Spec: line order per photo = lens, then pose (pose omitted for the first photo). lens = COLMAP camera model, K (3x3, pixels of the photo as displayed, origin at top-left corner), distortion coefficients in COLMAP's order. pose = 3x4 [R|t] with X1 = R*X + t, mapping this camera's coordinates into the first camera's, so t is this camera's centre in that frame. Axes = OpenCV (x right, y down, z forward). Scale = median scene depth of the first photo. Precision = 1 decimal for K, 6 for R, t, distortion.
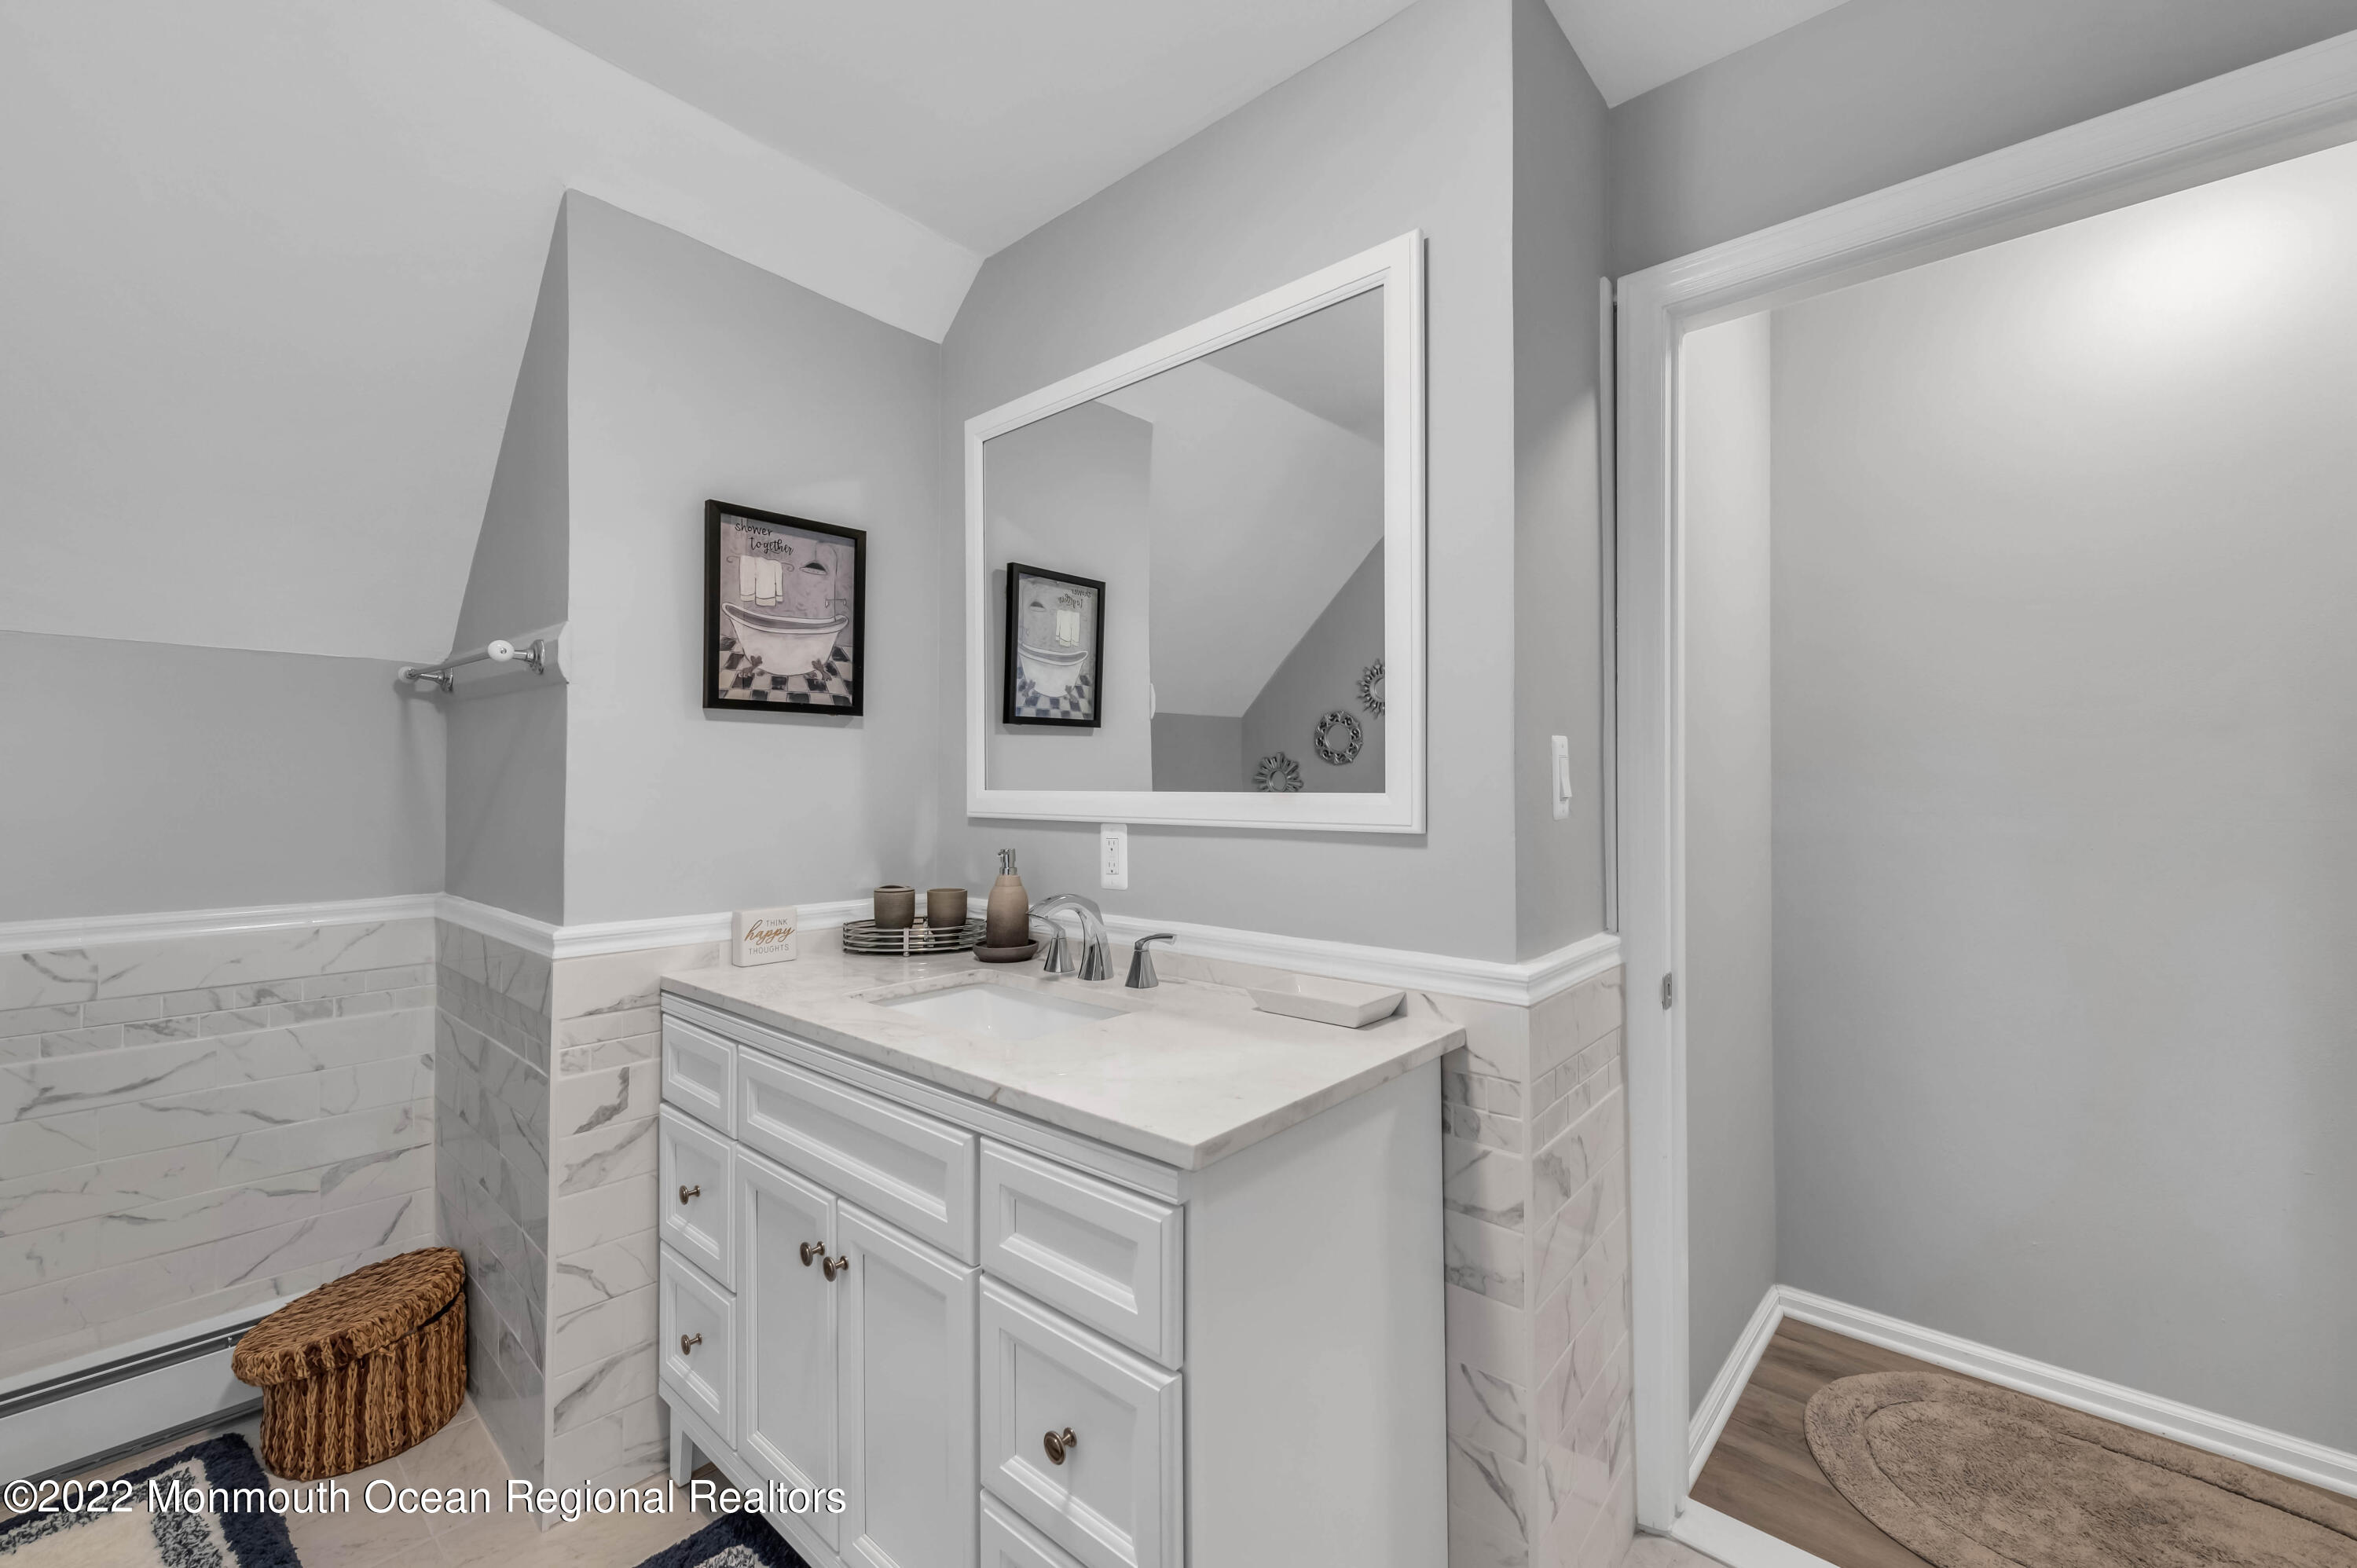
lens RADIAL K [[942.8, 0, 1178.5], [0, 942.8, 784.0], [0, 0, 1]] dist [-0.001330, -0.000107]
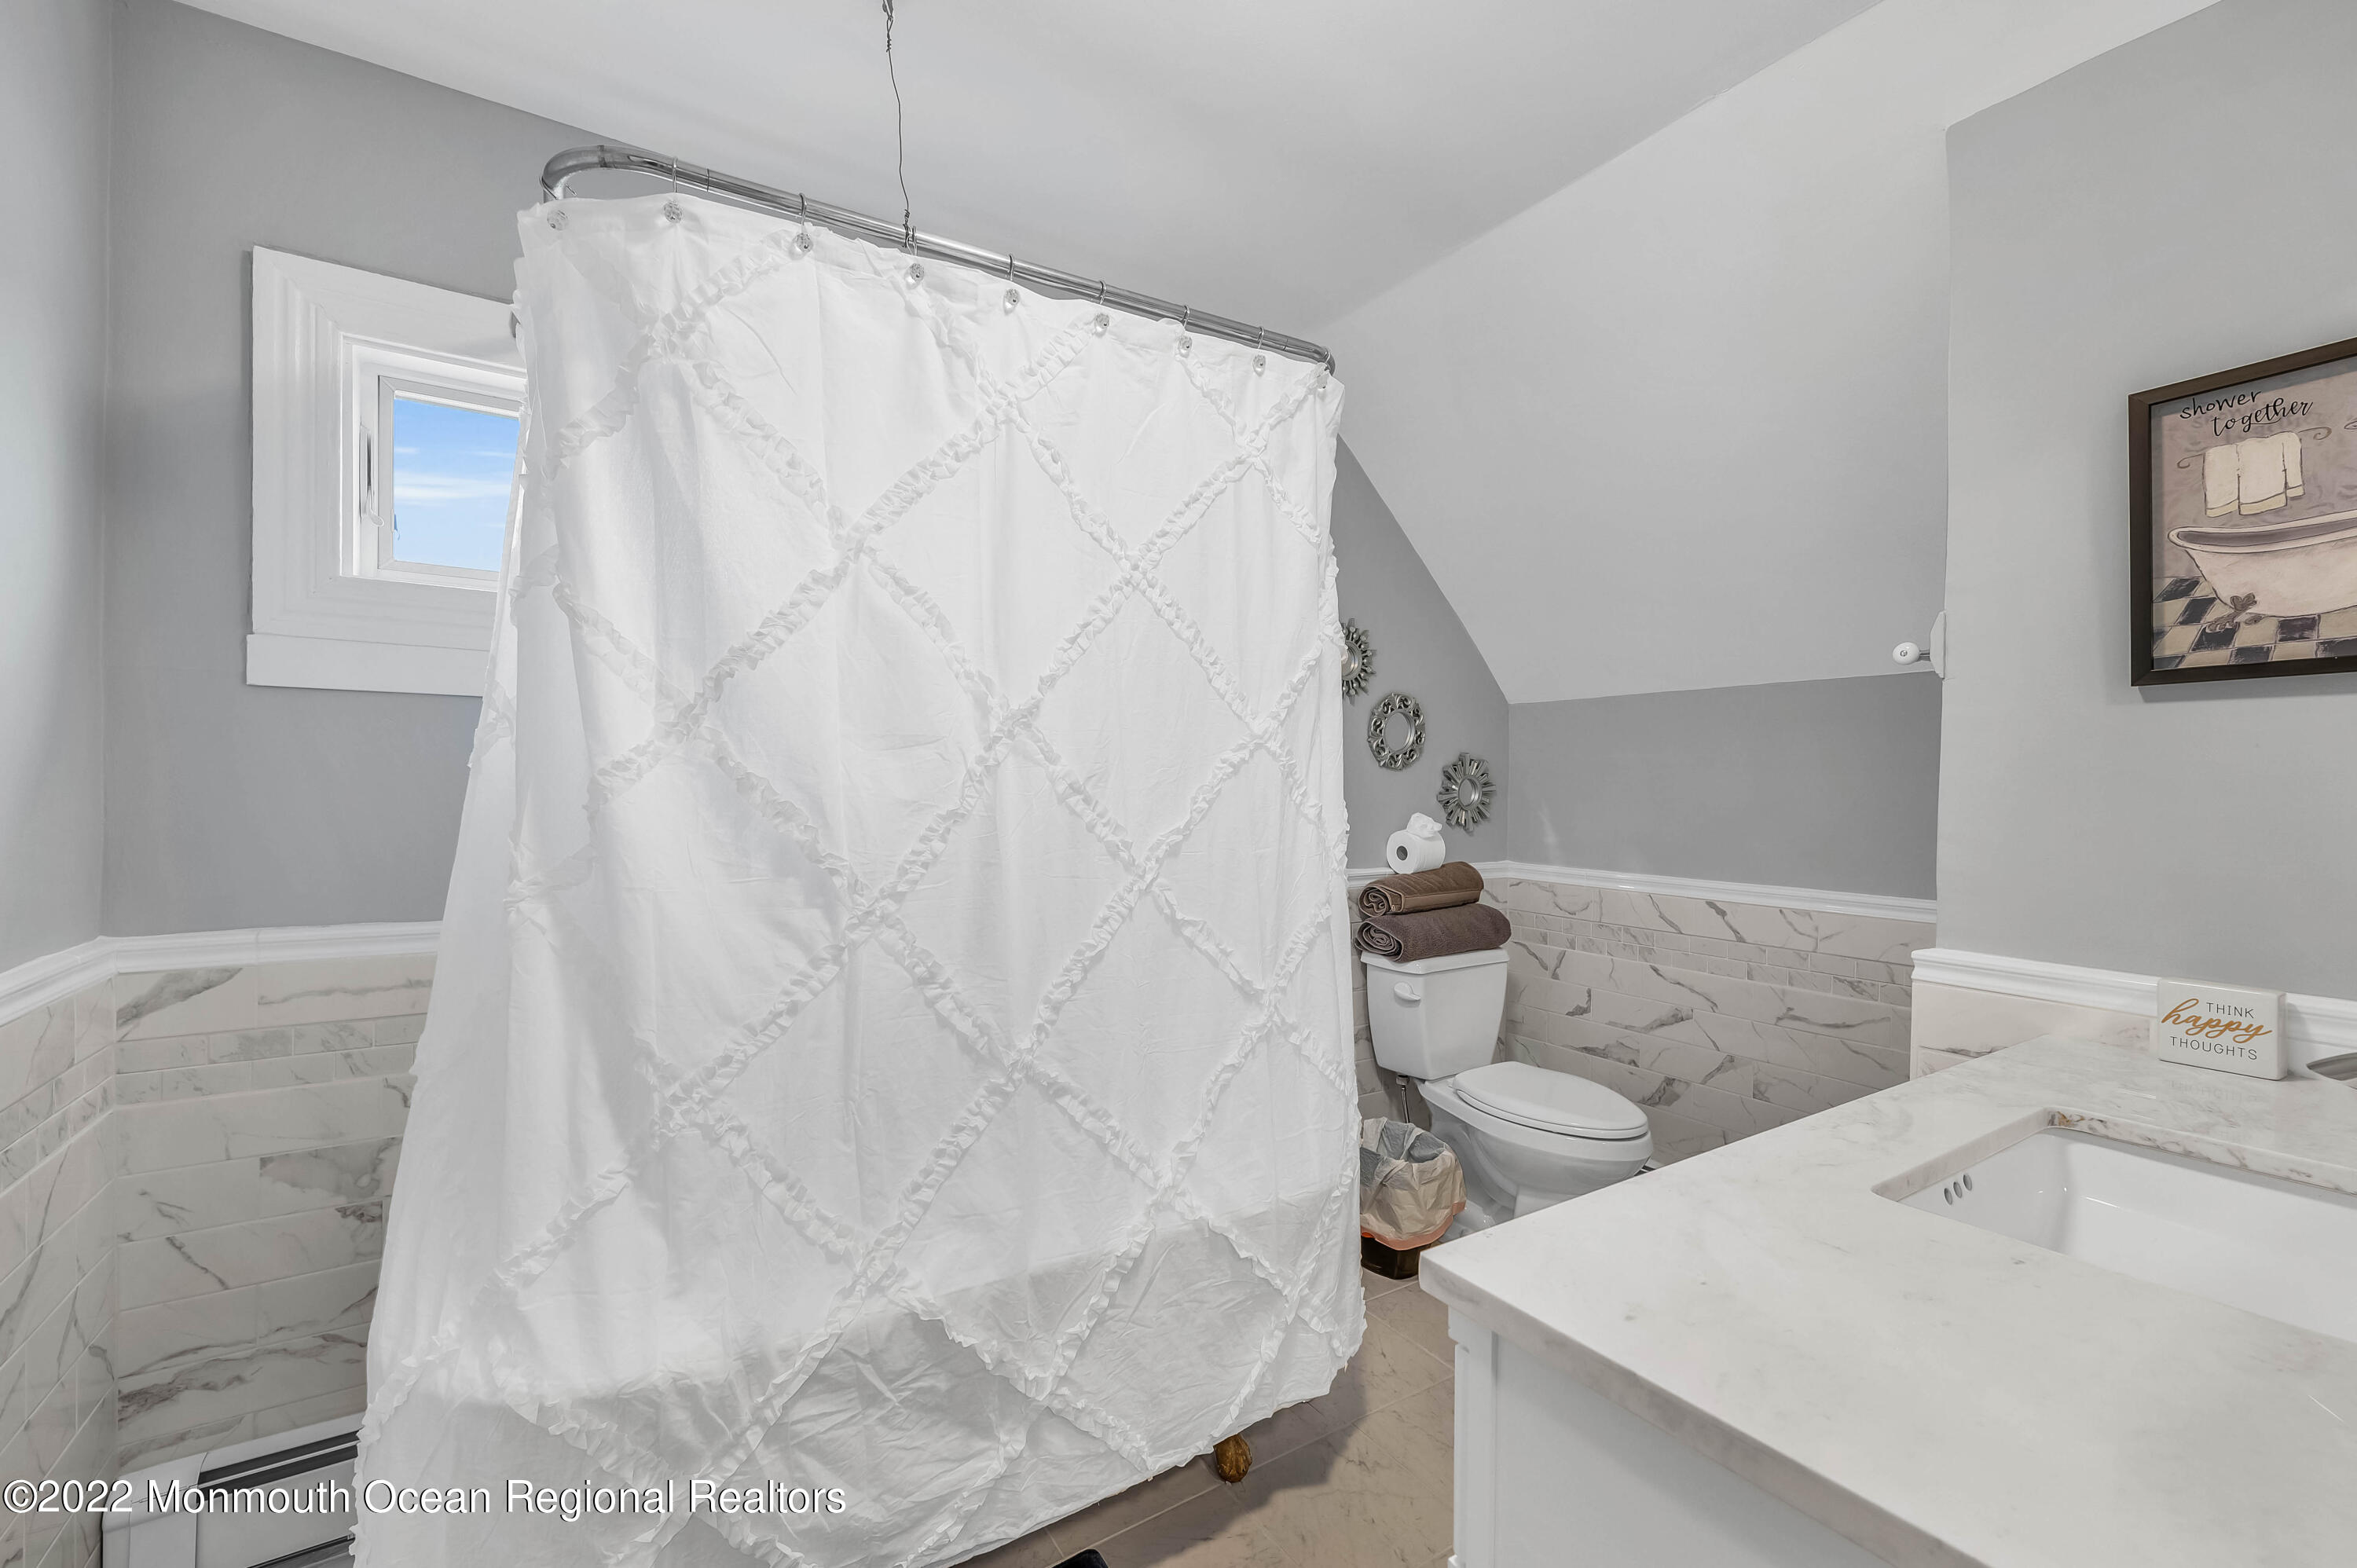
lens RADIAL K [[970.6, 0, 1178.5], [0, 970.6, 784.0], [0, 0, 1]] dist [0.026700, -0.000032]
pose [[-0.248722, 0.000610, -0.968575, 0.402567], [-0.000847, 0.999999, 0.000847, -0.006348], [0.968575, 0.001031, -0.248721, 0.471689]]
